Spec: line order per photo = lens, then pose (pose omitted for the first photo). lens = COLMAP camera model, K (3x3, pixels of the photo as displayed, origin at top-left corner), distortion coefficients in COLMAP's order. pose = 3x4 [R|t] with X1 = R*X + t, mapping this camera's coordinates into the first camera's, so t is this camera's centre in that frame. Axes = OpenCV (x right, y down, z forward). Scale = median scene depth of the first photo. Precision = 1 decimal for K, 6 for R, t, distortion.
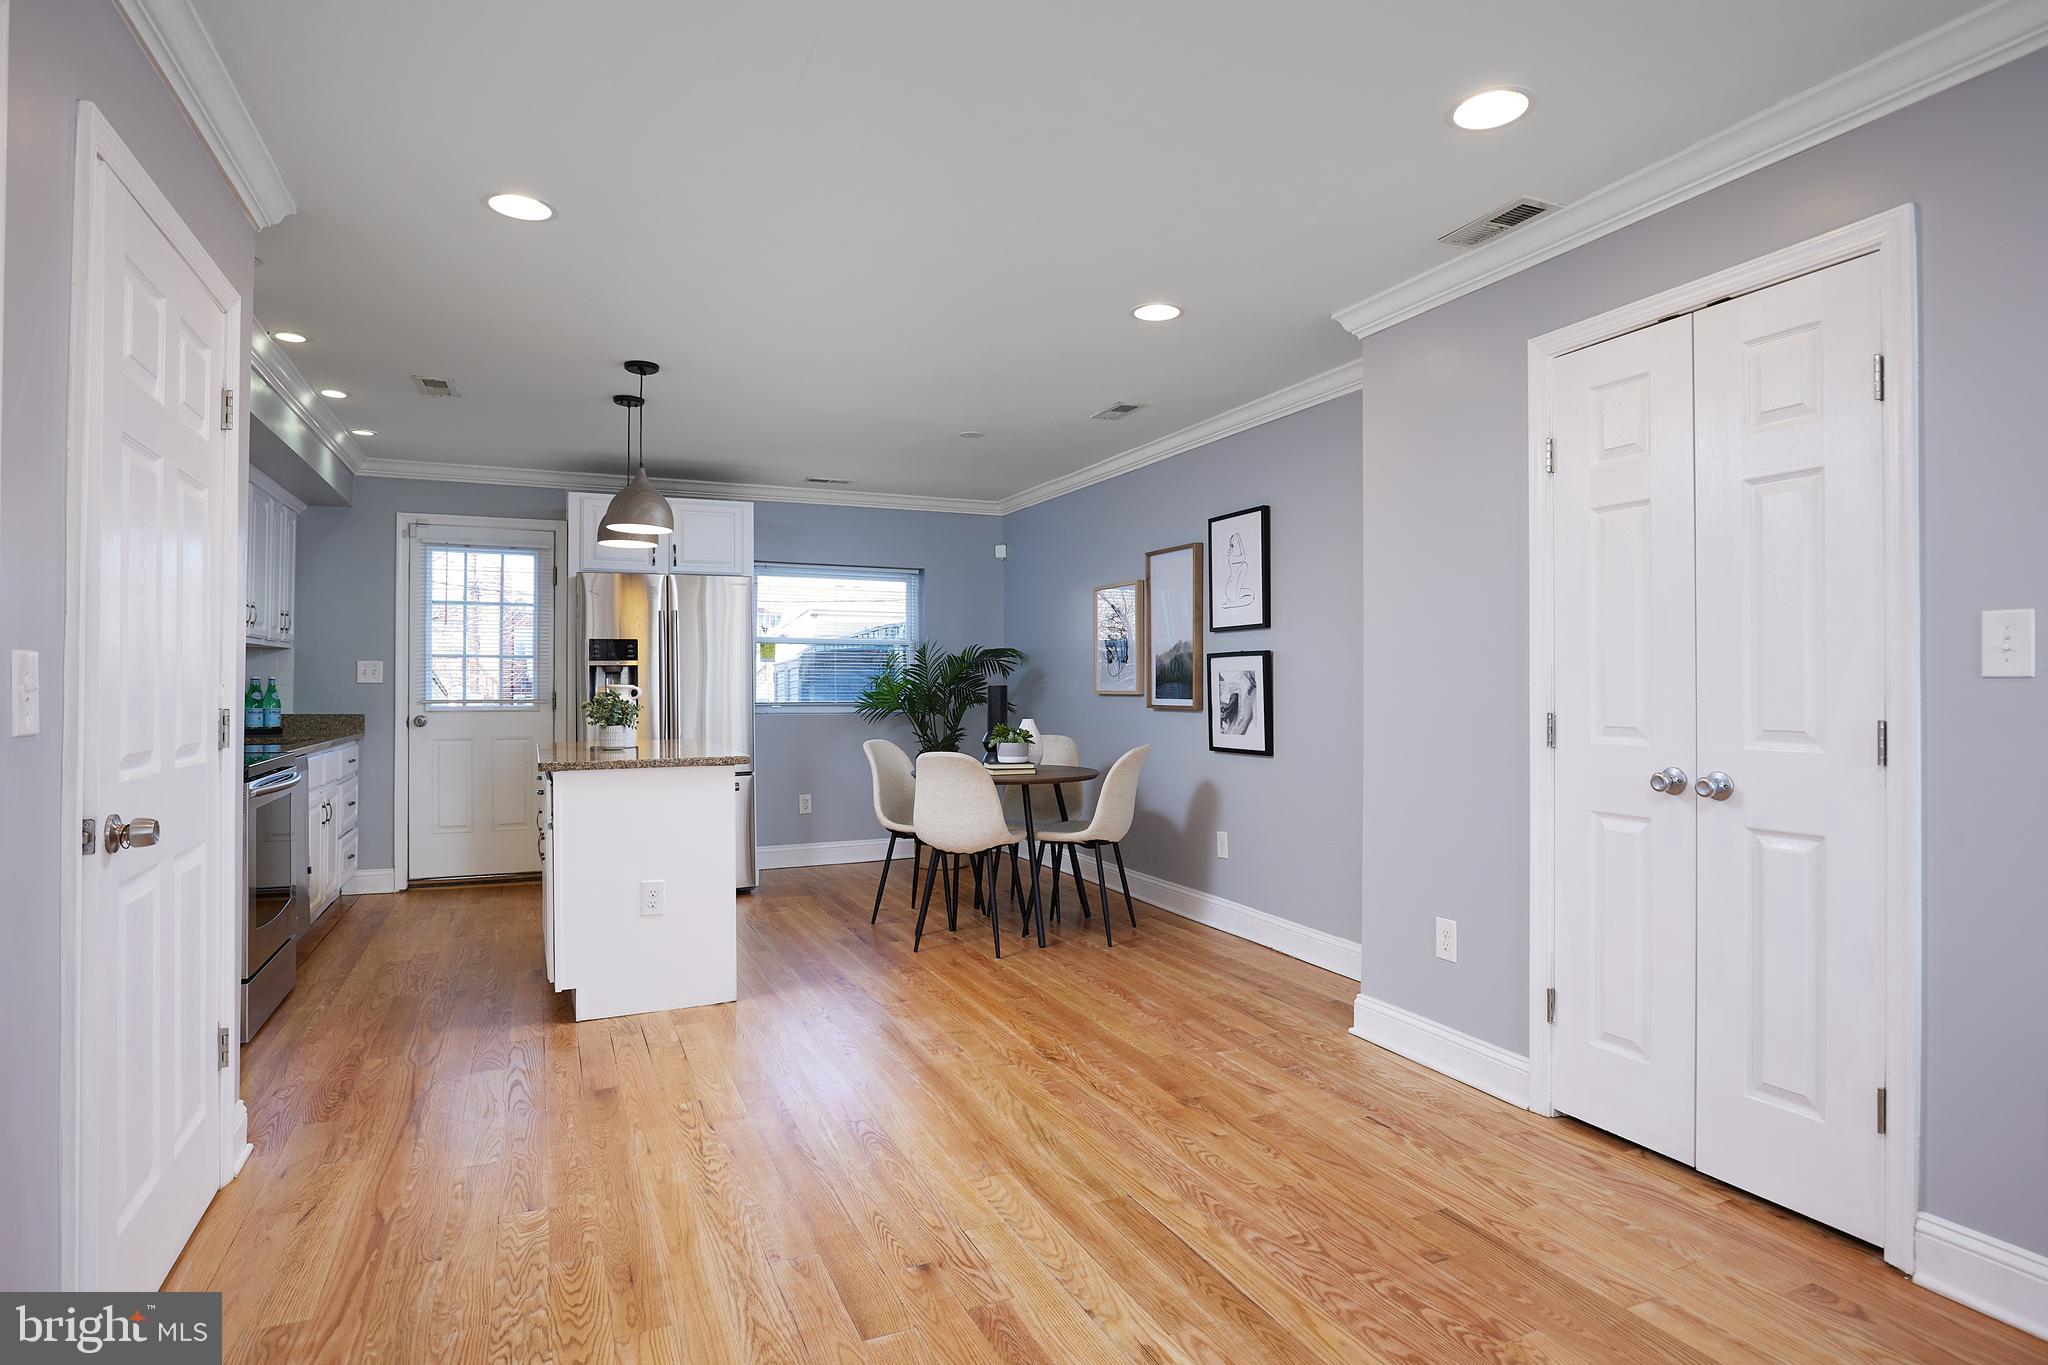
lens RADIAL K [[1090.8, 0, 1039.0], [0, 1090.8, 681.1], [0, 0, 1]] dist [-0.018041, 0.001838]
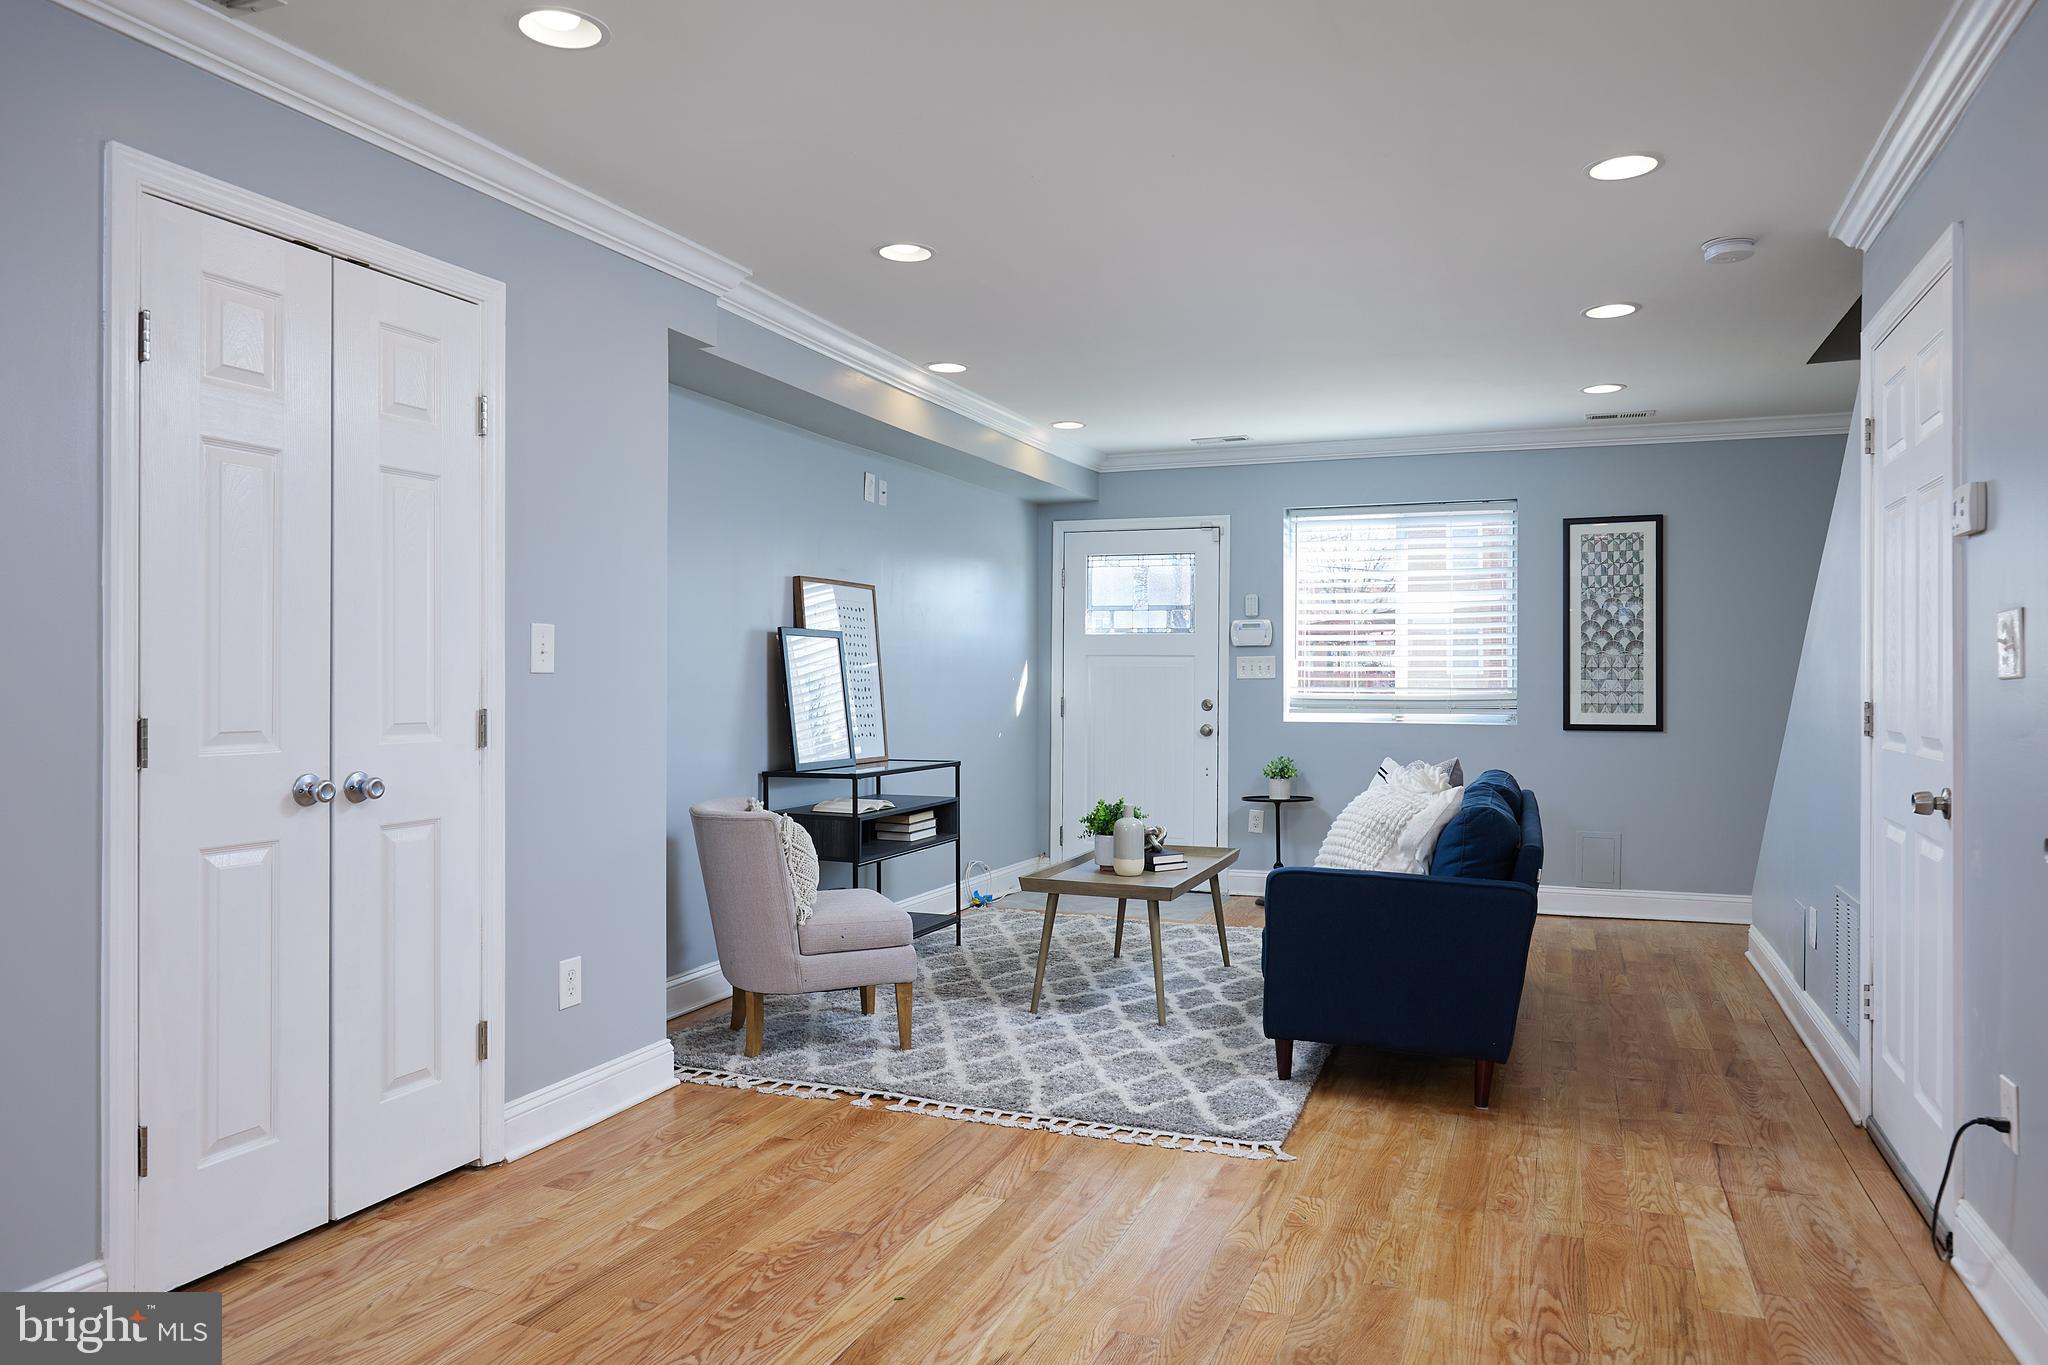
lens RADIAL K [[1352.0, 0, 1038.3], [0, 1352.0, 684.8], [0, 0, 1]] dist [0.002927, -0.001640]
pose [[-0.698282, -0.005585, 0.715801, -0.290633], [-0.007098, 0.999974, 0.000877, 0.001787], [-0.715788, -0.004468, -0.698304, 0.665557]]
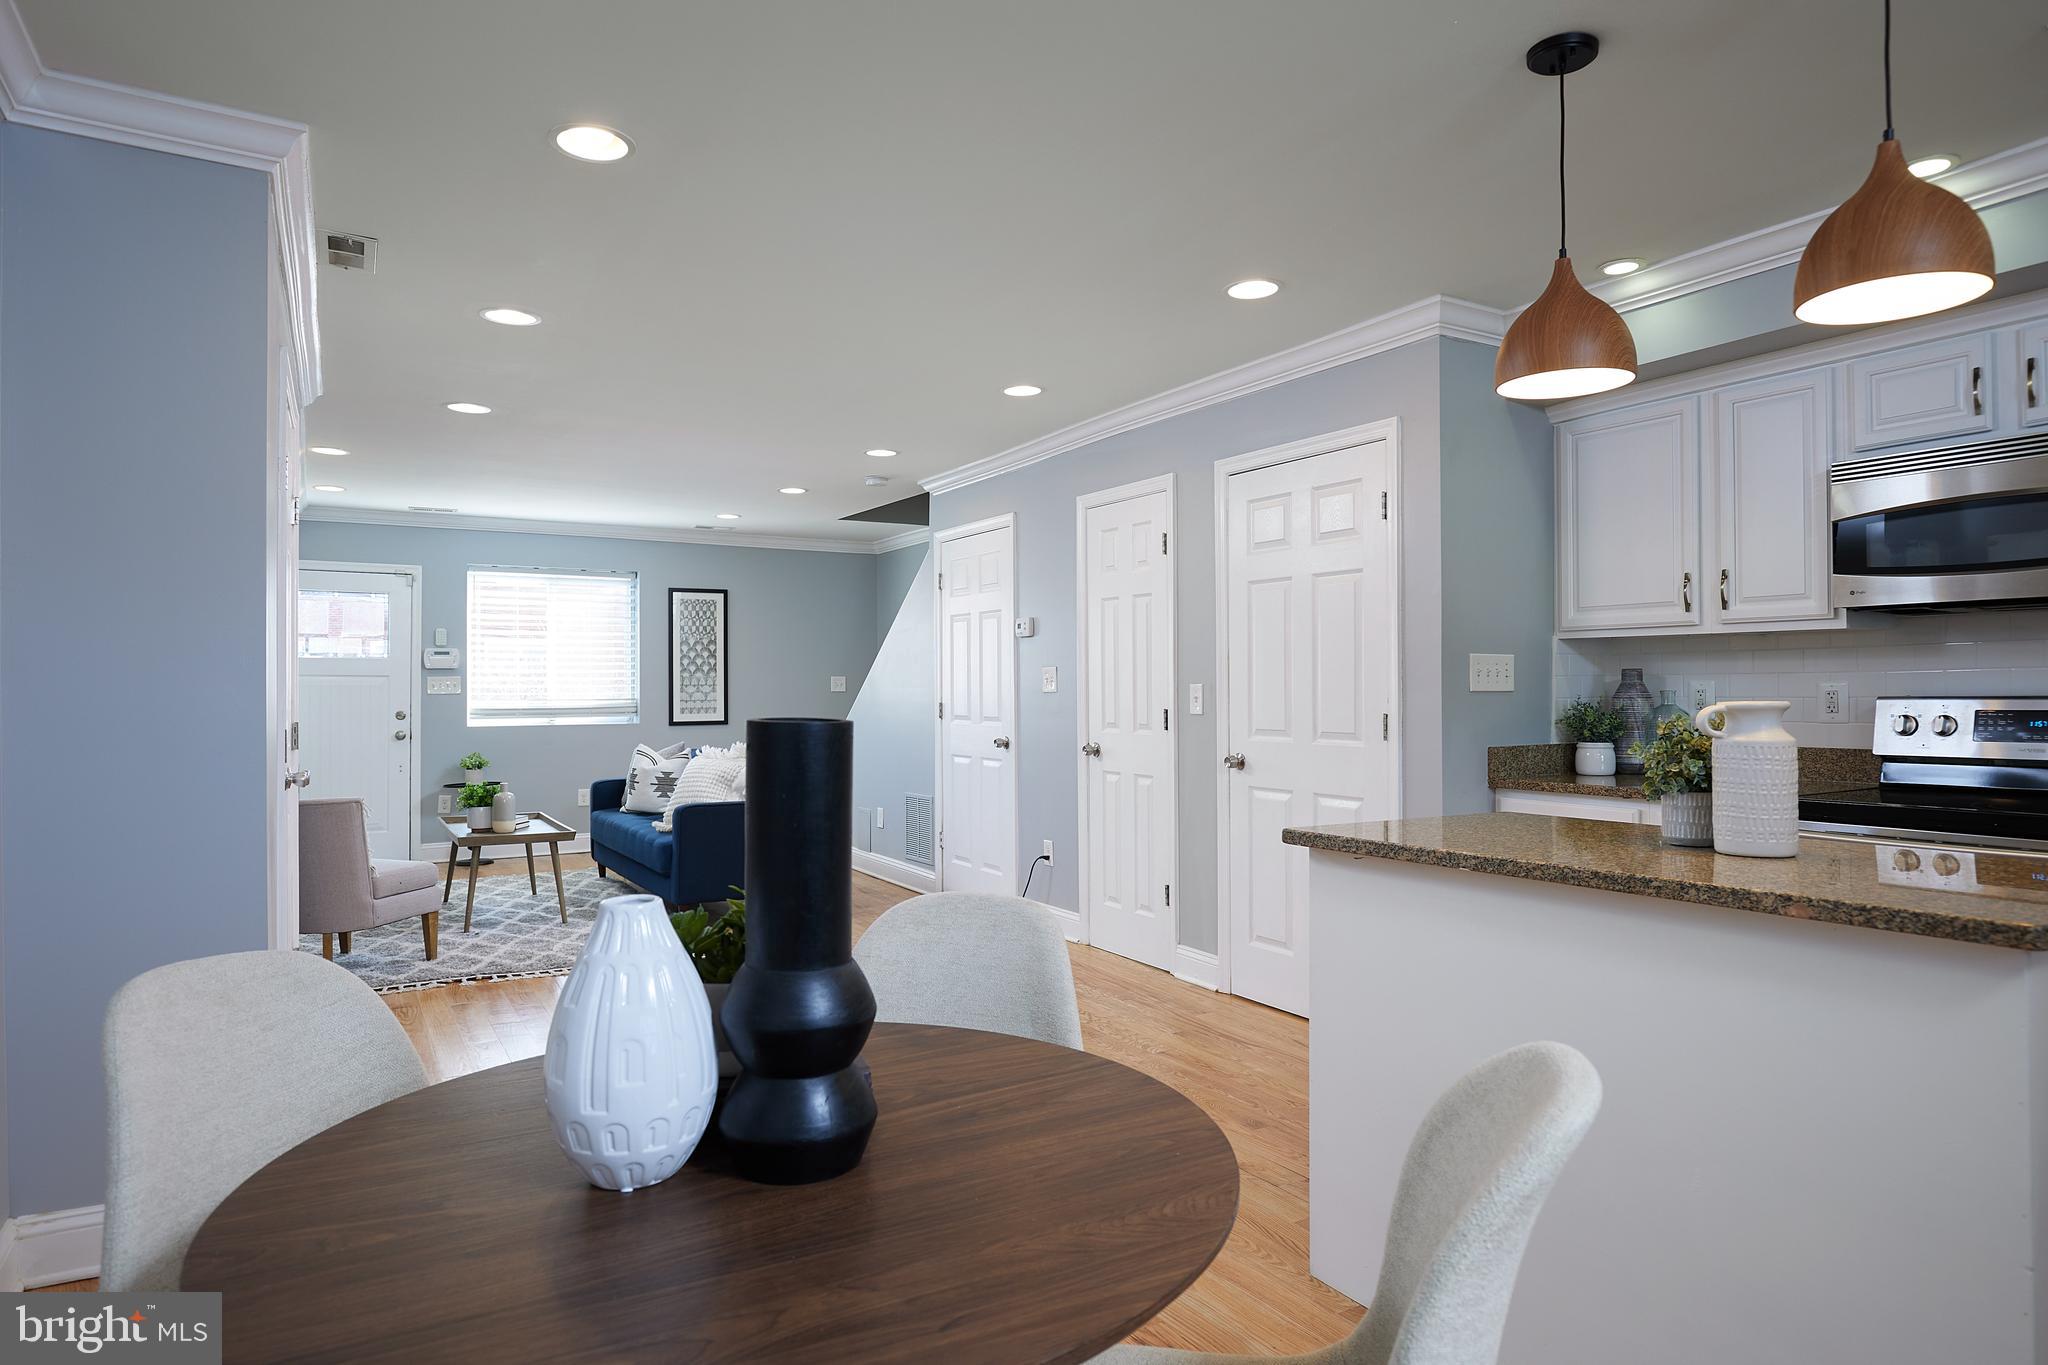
lens RADIAL K [[1188.9, 0, 1049.0], [0, 1188.9, 695.5], [0, 0, 1]] dist [-0.013893, 0.000420]
pose [[-0.993120, 0.005030, -0.116994, -0.059929], [0.004898, 0.999987, 0.001419, -0.001292], [0.116999, 0.000836, -0.993132, 1.209454]]
